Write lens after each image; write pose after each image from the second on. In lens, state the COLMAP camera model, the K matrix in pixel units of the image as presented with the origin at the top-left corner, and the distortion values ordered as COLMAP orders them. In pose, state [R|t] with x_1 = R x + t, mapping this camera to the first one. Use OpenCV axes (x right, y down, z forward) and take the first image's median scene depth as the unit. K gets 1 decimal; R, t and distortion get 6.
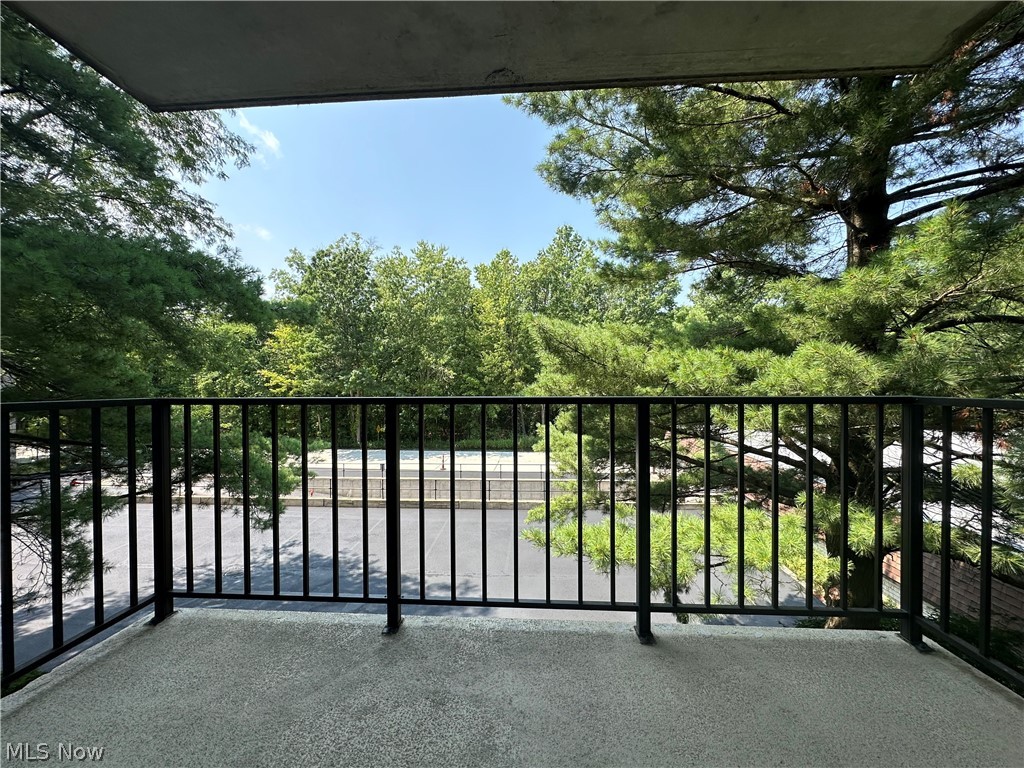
lens RADIAL K [[414.3, 0, 509.4], [0, 414.3, 383.2], [0, 0, 1]] dist [-0.001022, 0.001975]
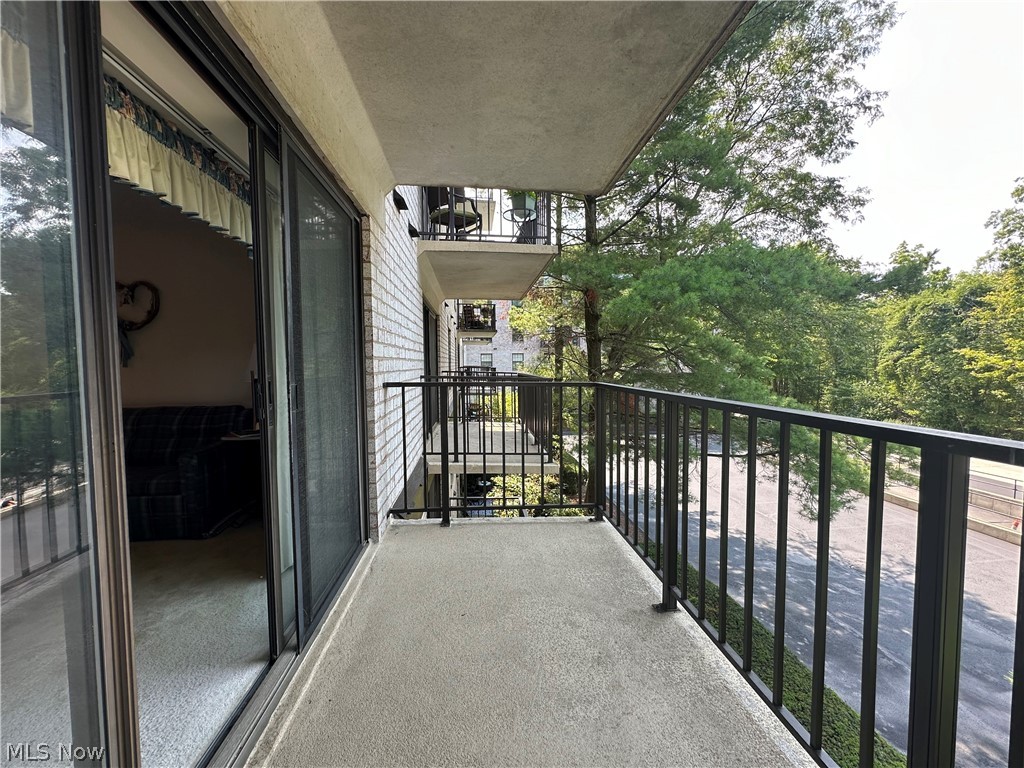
lens RADIAL K [[414.3, 0, 510.1], [0, 414.3, 383.8], [0, 0, 1]] dist [-0.001022, 0.001975]
pose [[0.153090, 0.055091, -0.986675, 0.133643], [-0.005882, 0.998478, 0.054837, -0.007847], [0.988195, -0.002592, 0.153181, 0.089446]]
